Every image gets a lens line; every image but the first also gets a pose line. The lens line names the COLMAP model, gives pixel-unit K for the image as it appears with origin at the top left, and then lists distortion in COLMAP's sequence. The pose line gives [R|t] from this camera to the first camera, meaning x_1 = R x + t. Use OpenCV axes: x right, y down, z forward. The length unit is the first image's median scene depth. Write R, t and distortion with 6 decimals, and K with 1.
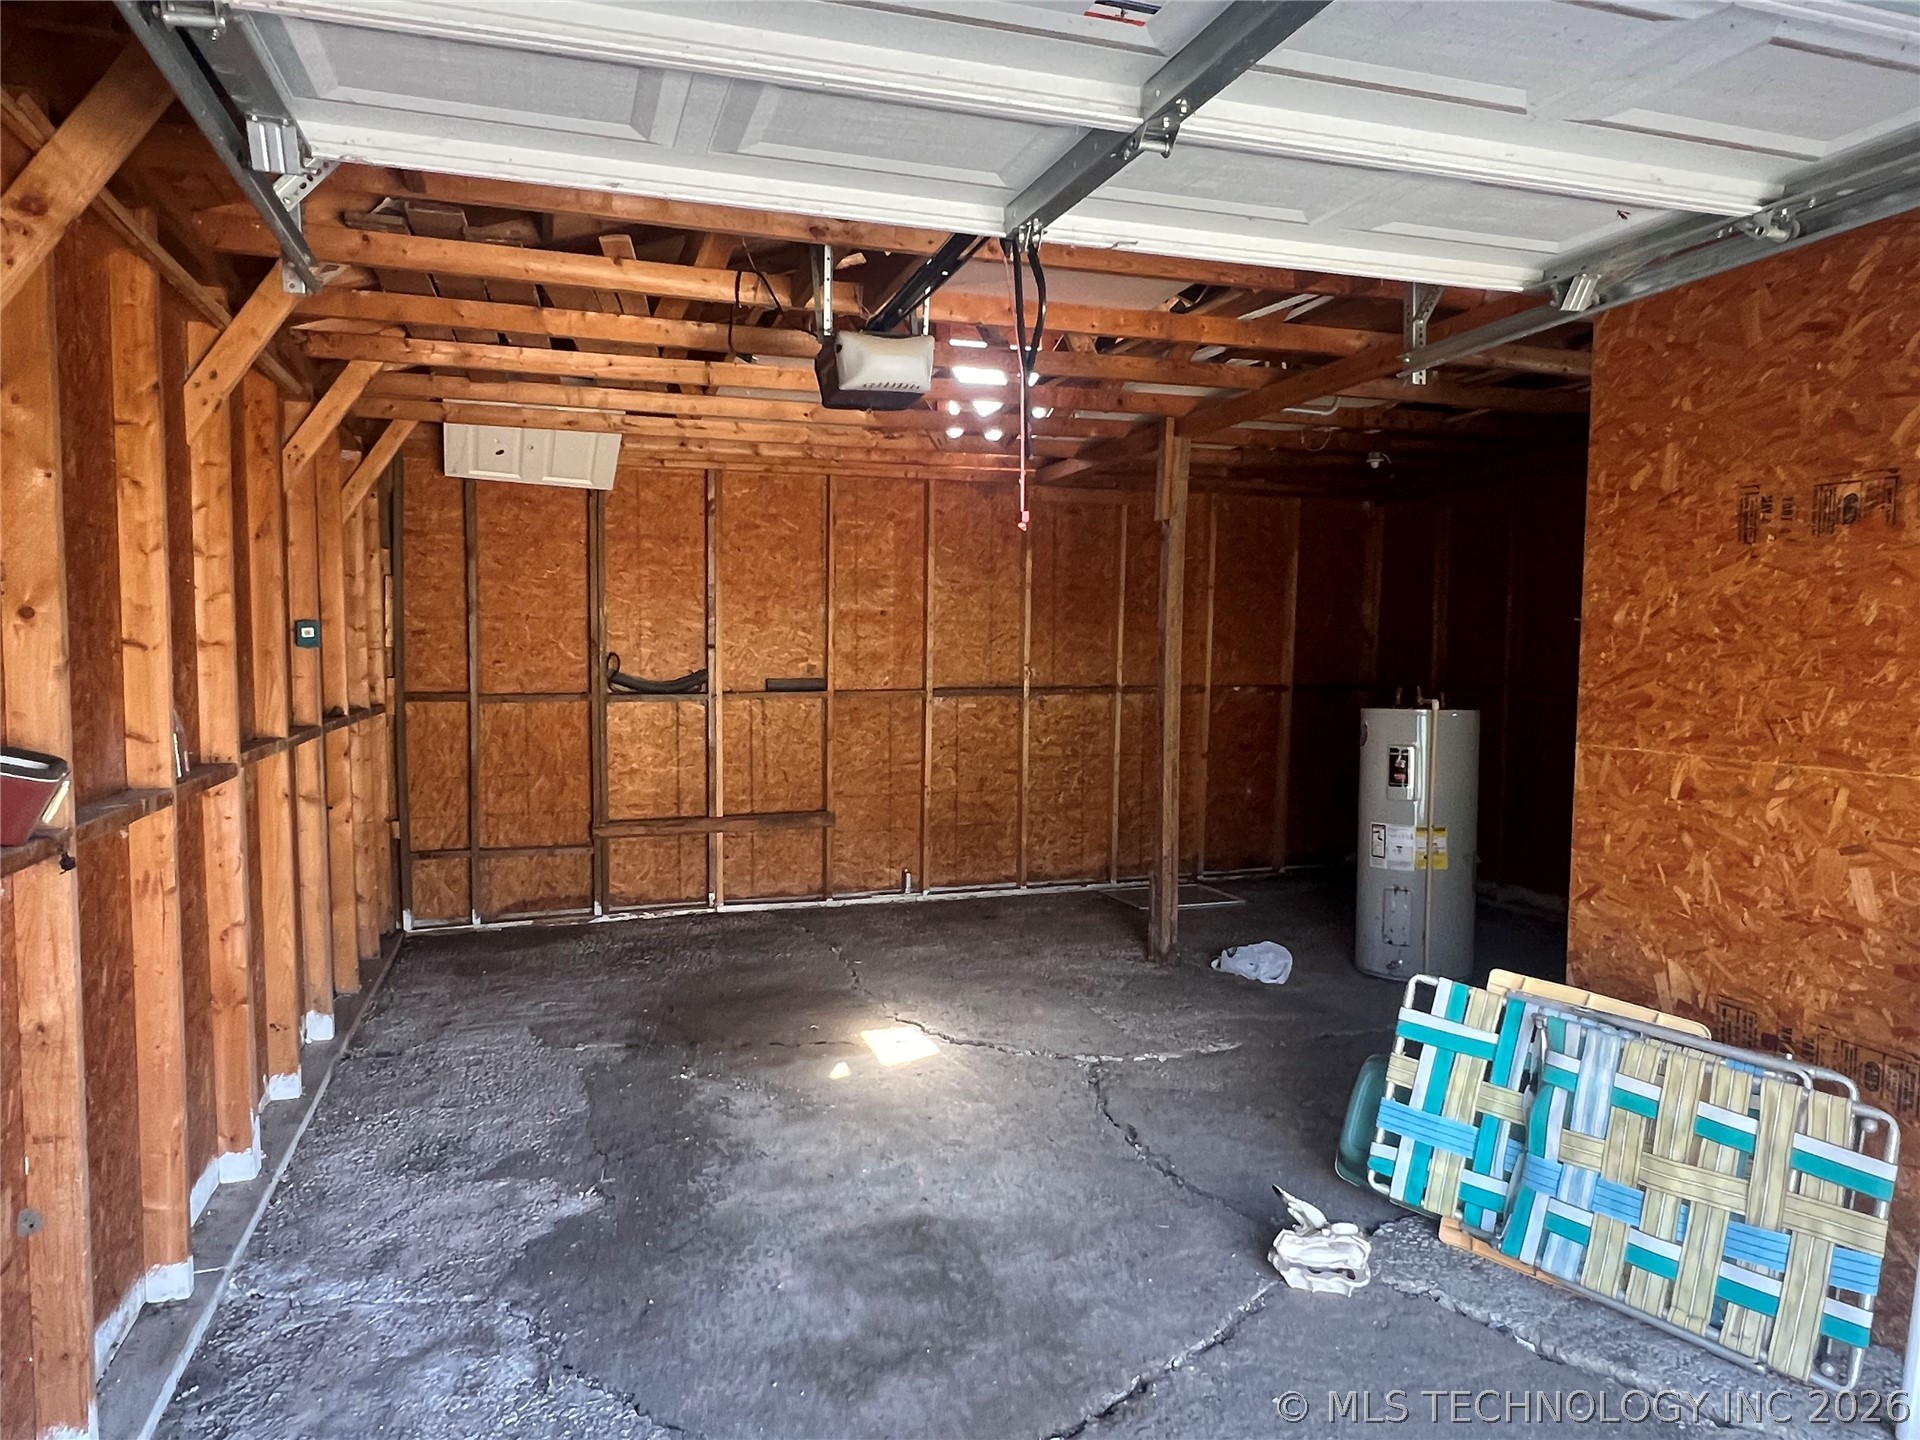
lens RADIAL K [[1230.2, 0, 957.2], [0, 1230.2, 720.7], [0, 0, 1]] dist [-0.008144, -0.001204]
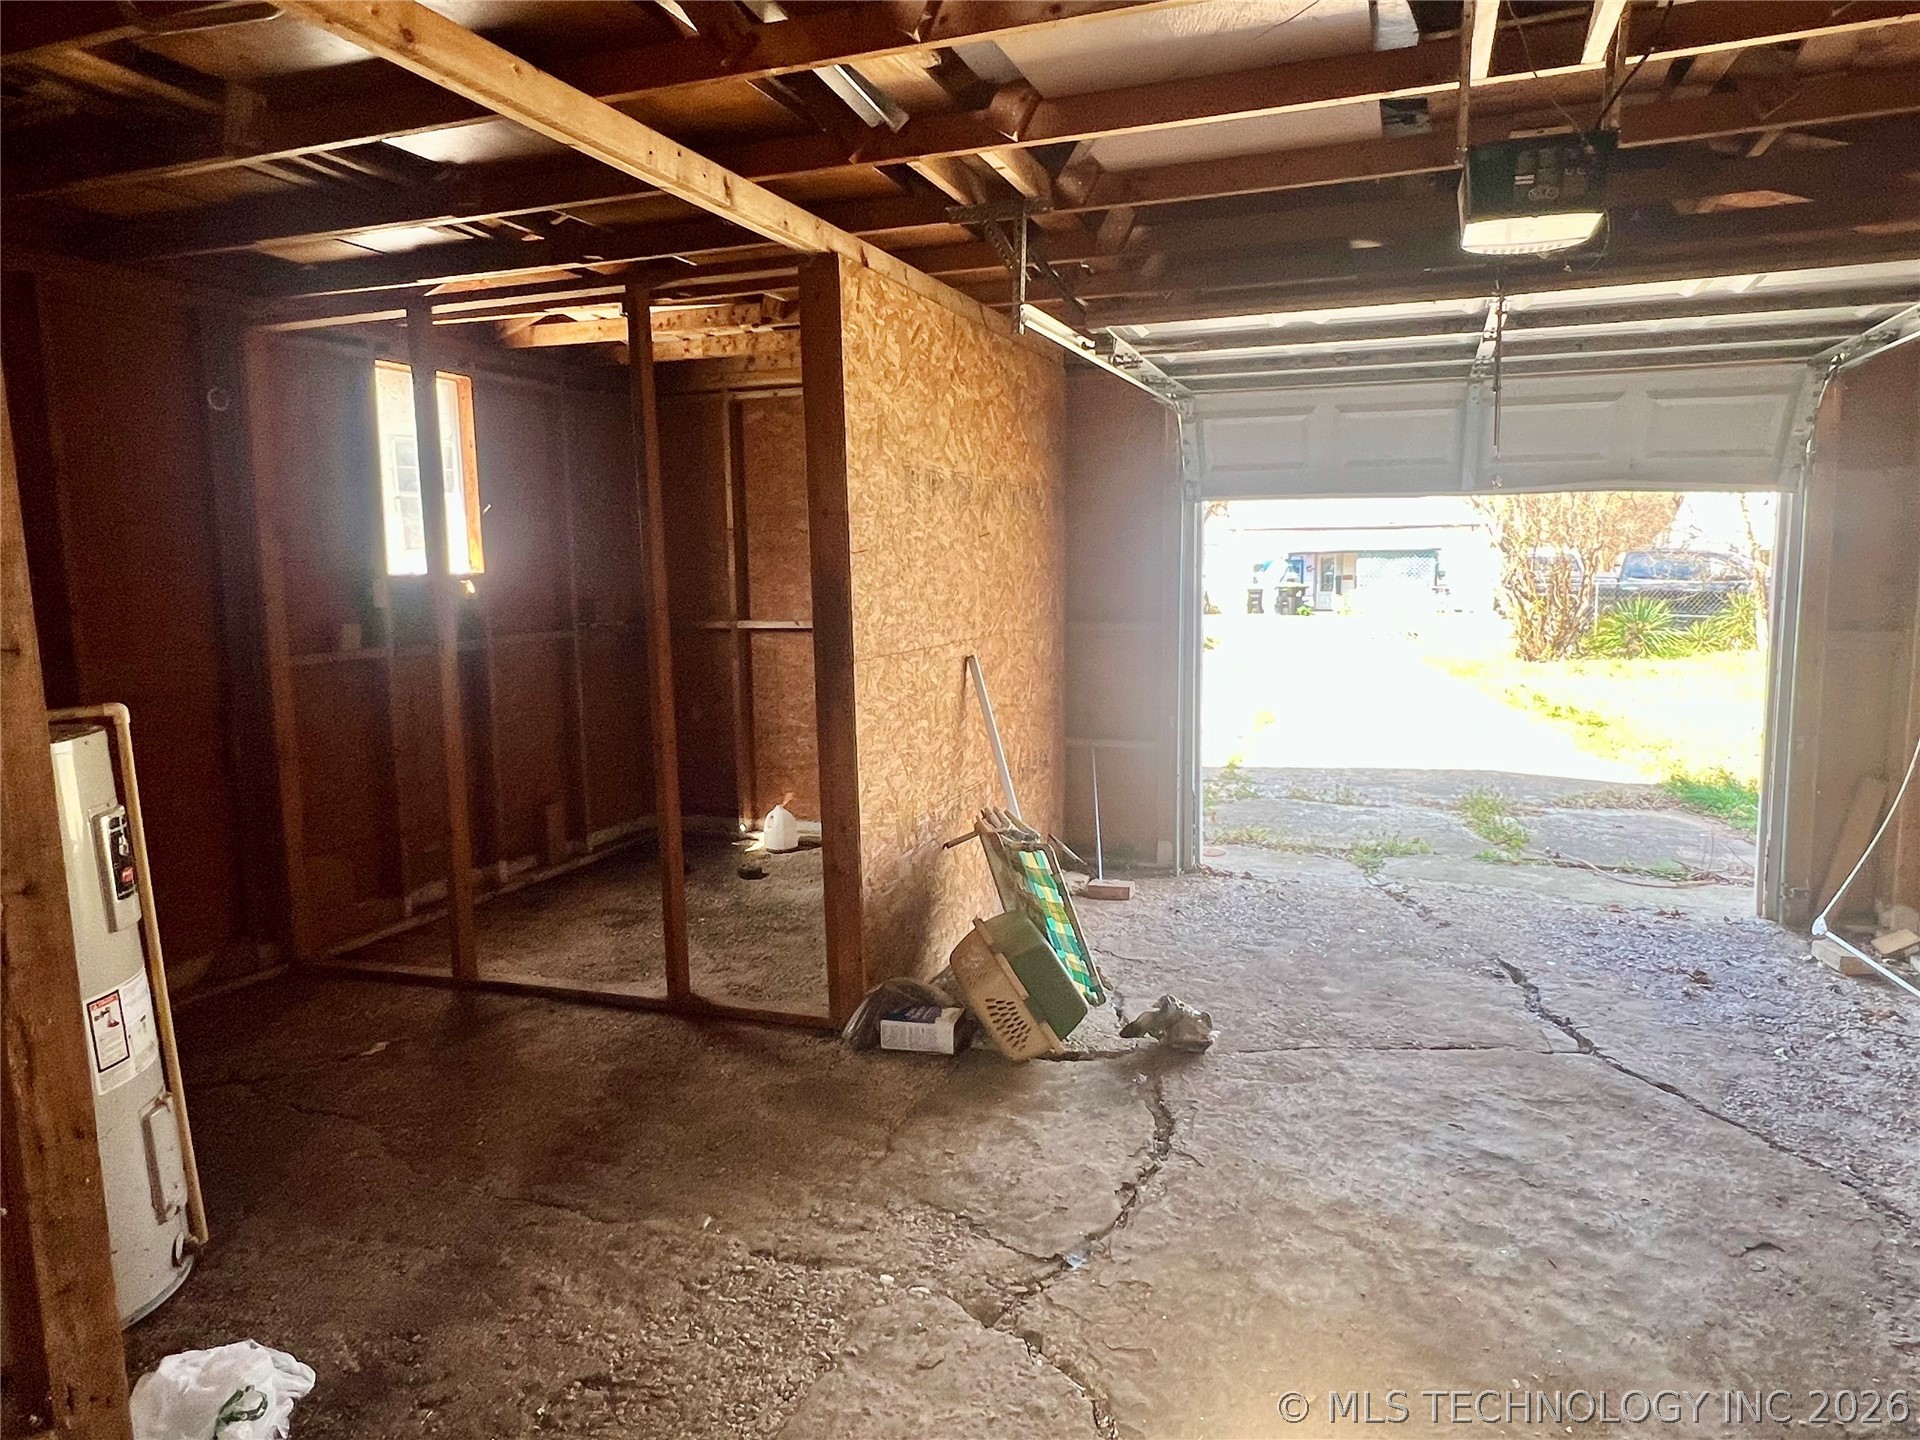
lens RADIAL K [[1230.2, 0, 962.7], [0, 1230.2, 722.7], [0, 0, 1]] dist [-0.008144, -0.001204]
pose [[-0.771929, -0.081663, 0.630442, -0.255706], [0.061935, 0.977336, 0.202432, -0.123813], [-0.632685, 0.195309, -0.749376, 1.643297]]
